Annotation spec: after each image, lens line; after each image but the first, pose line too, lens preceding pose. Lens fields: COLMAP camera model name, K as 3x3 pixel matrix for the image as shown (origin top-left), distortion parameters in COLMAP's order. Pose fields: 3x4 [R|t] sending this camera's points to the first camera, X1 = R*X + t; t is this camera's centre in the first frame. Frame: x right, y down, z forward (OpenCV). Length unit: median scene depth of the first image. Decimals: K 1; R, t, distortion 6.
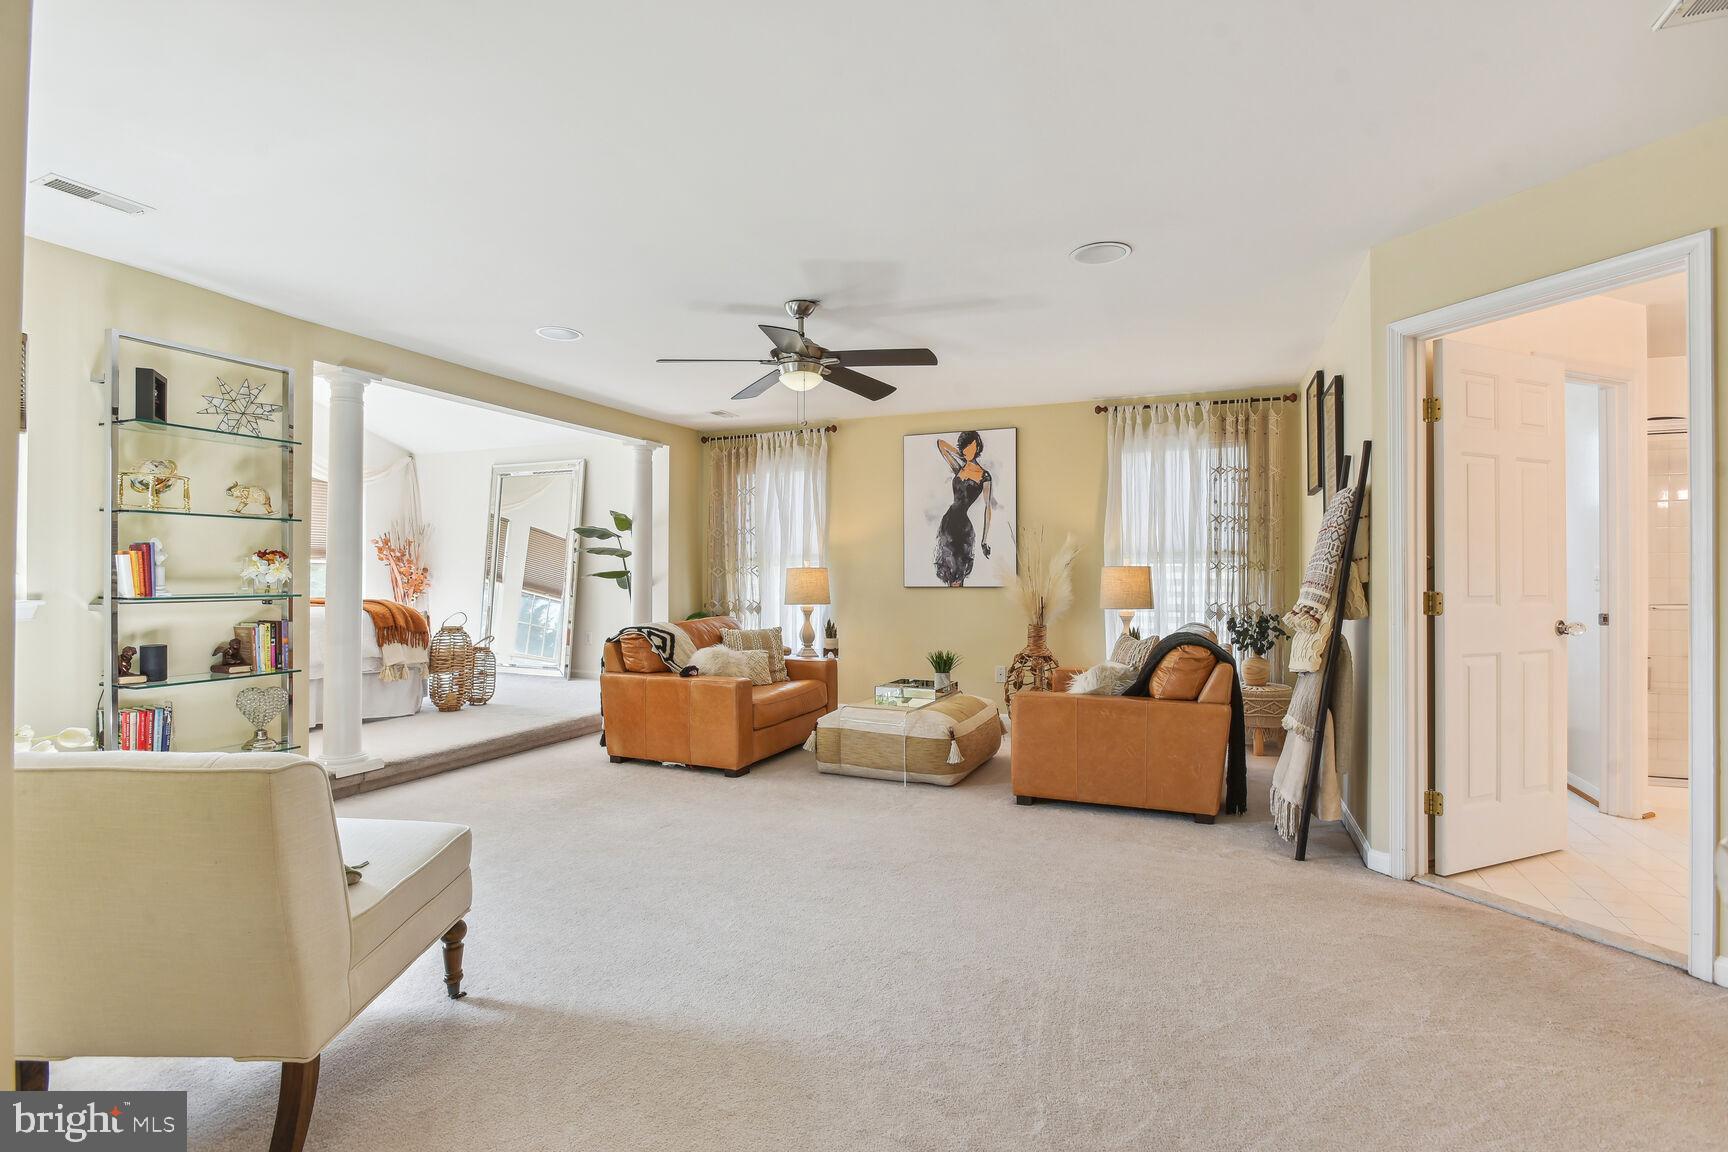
lens RADIAL K [[815.8, 0, 864.0], [0, 815.8, 576.0], [0, 0, 1]] dist [-0.011632, -0.000123]
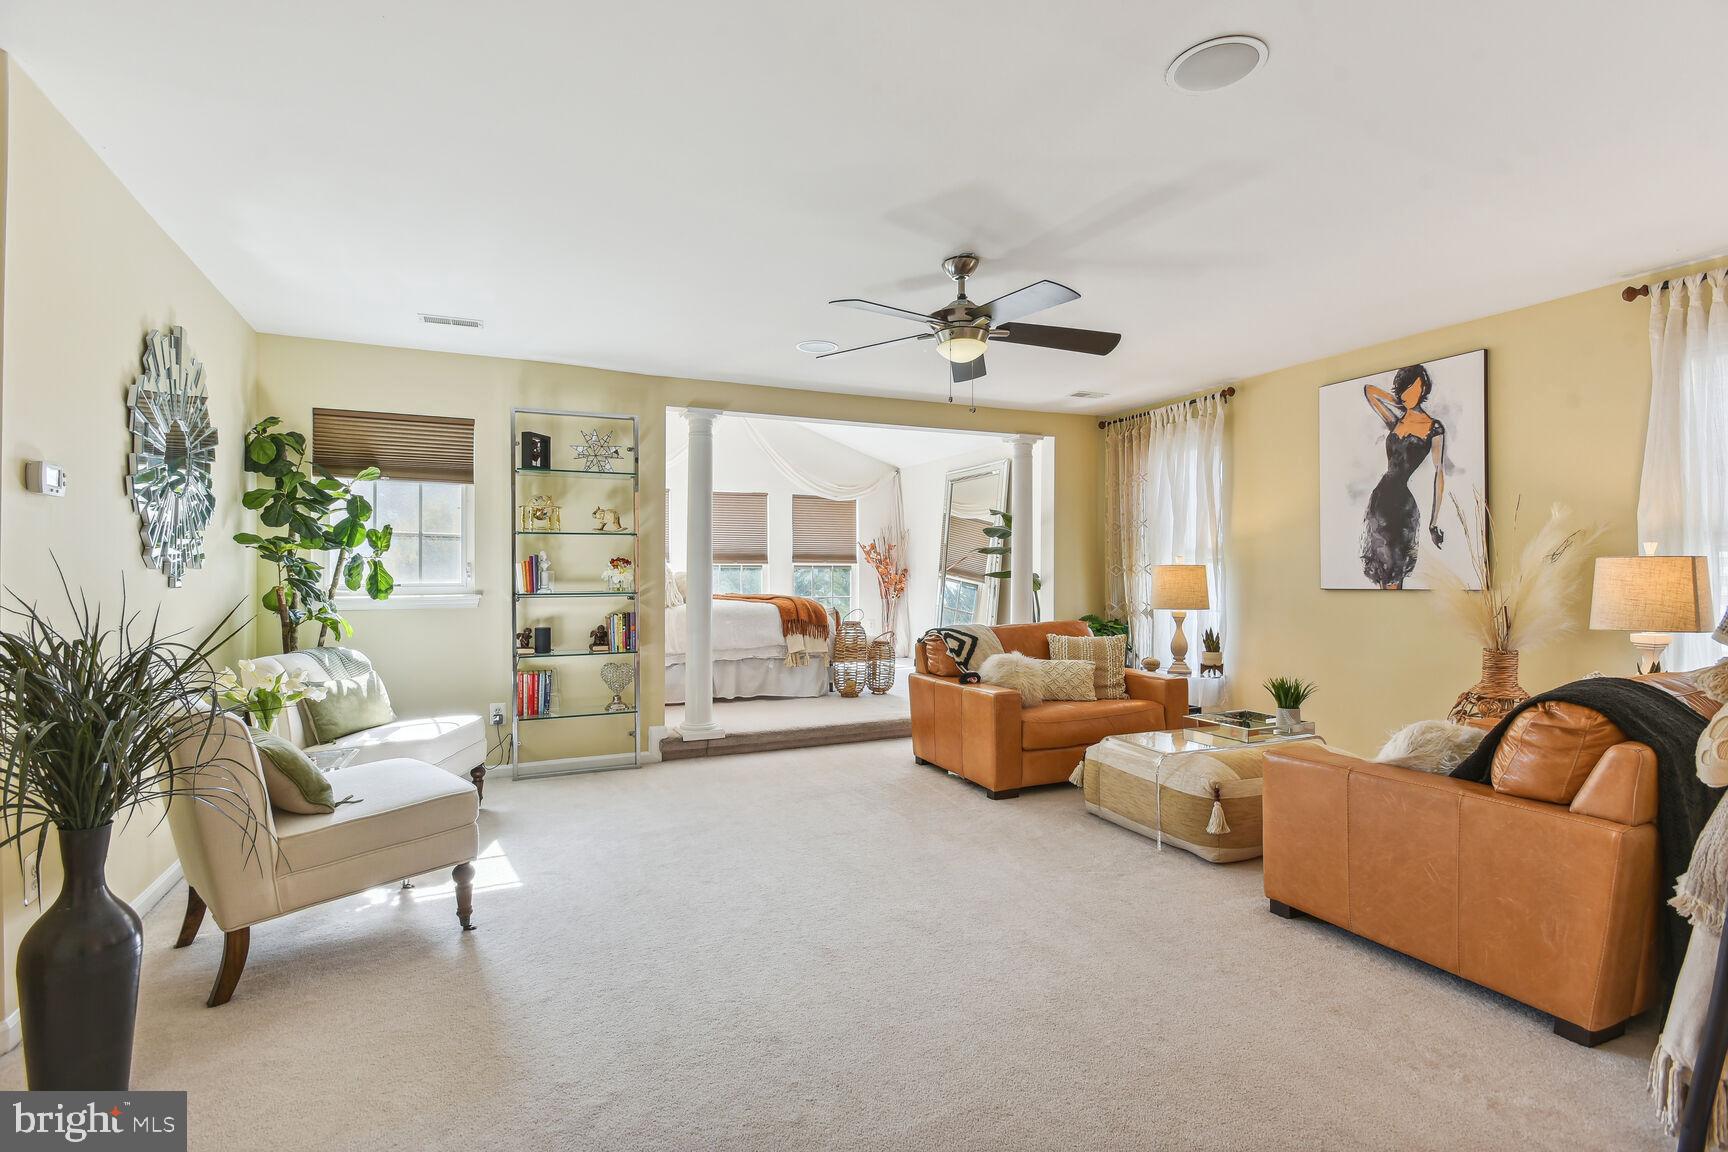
lens RADIAL K [[815.8, 0, 864.0], [0, 815.8, 576.0], [0, 0, 1]] dist [-0.011632, -0.000123]
pose [[0.736391, -0.003551, -0.676547, 0.320622], [0.005127, 0.999987, 0.000332, -0.001291], [0.676537, -0.003714, 0.736399, 0.219950]]
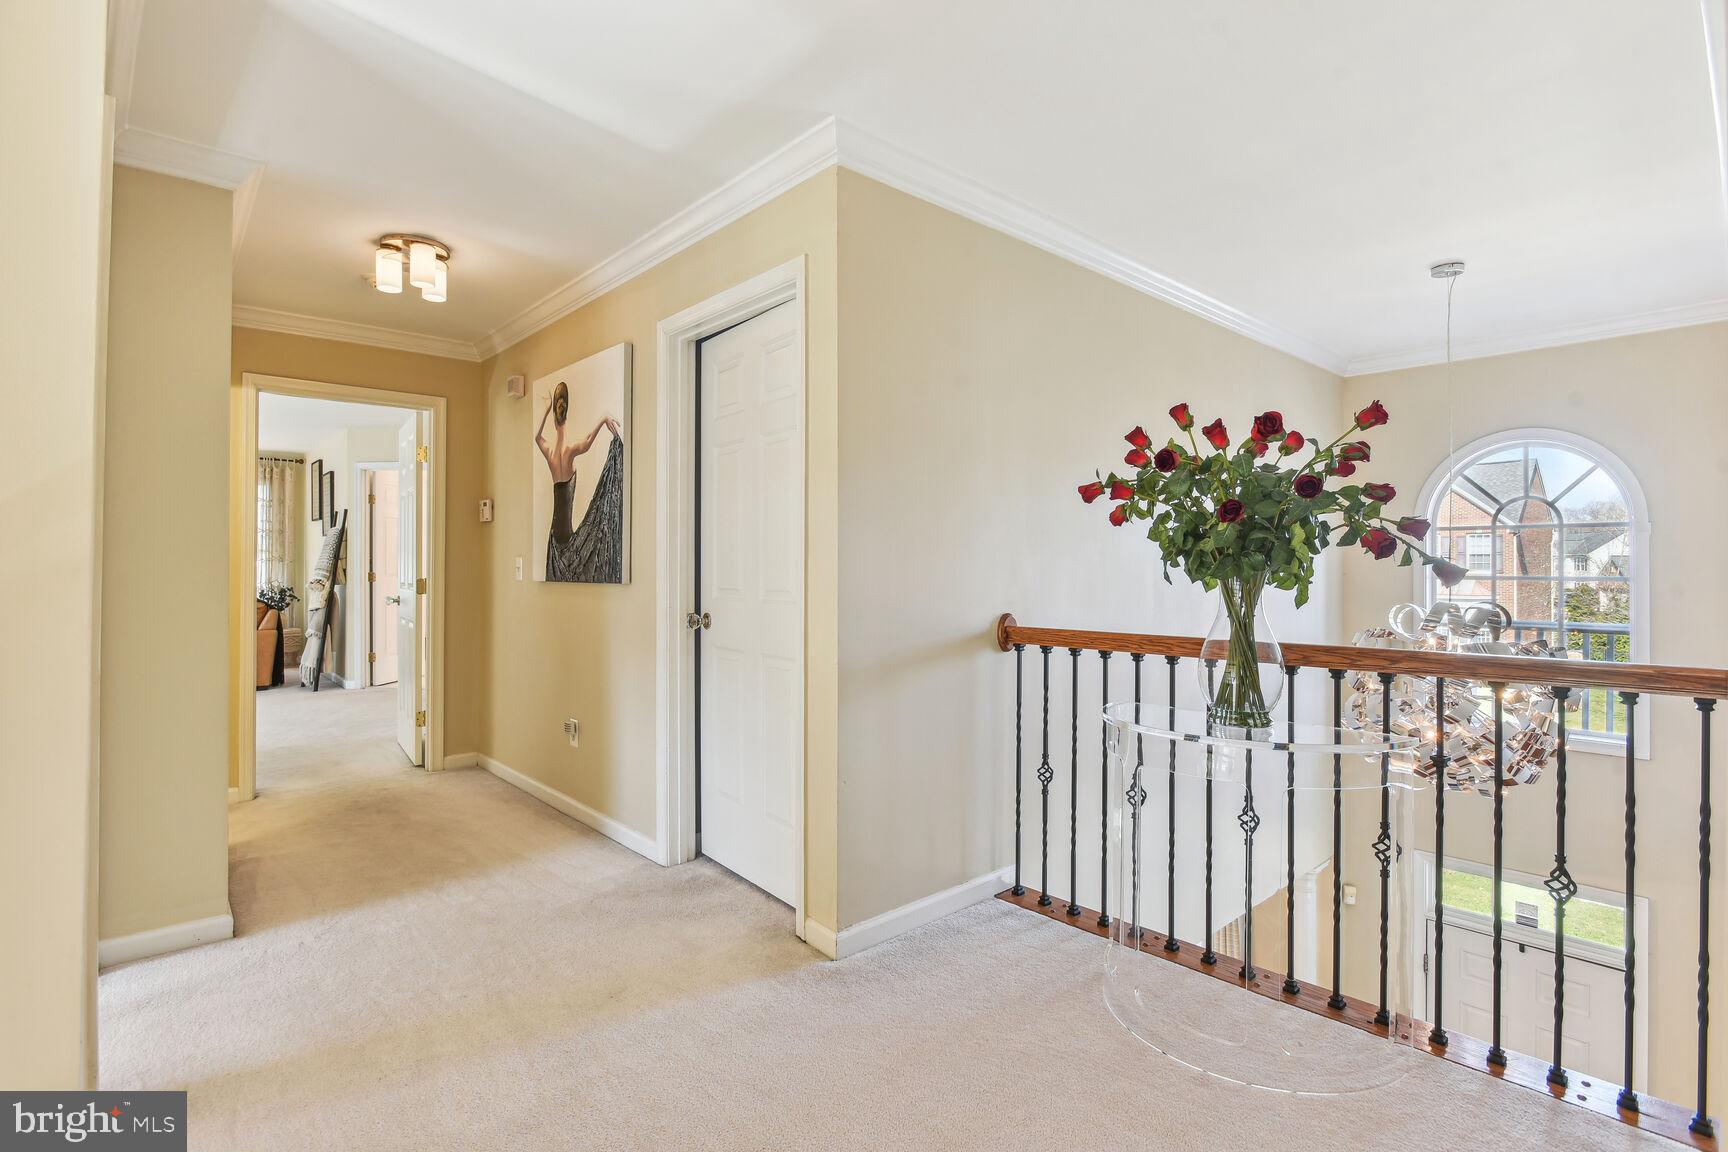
lens RADIAL K [[834.8, 0, 864.0], [0, 834.8, 576.0], [0, 0, 1]] dist [-0.001014, -0.000052]
pose [[0.439233, -0.005878, 0.898354, -0.555457], [-0.008191, 0.999911, 0.010548, -0.005542], [-0.898336, -0.011992, 0.439146, -0.879611]]
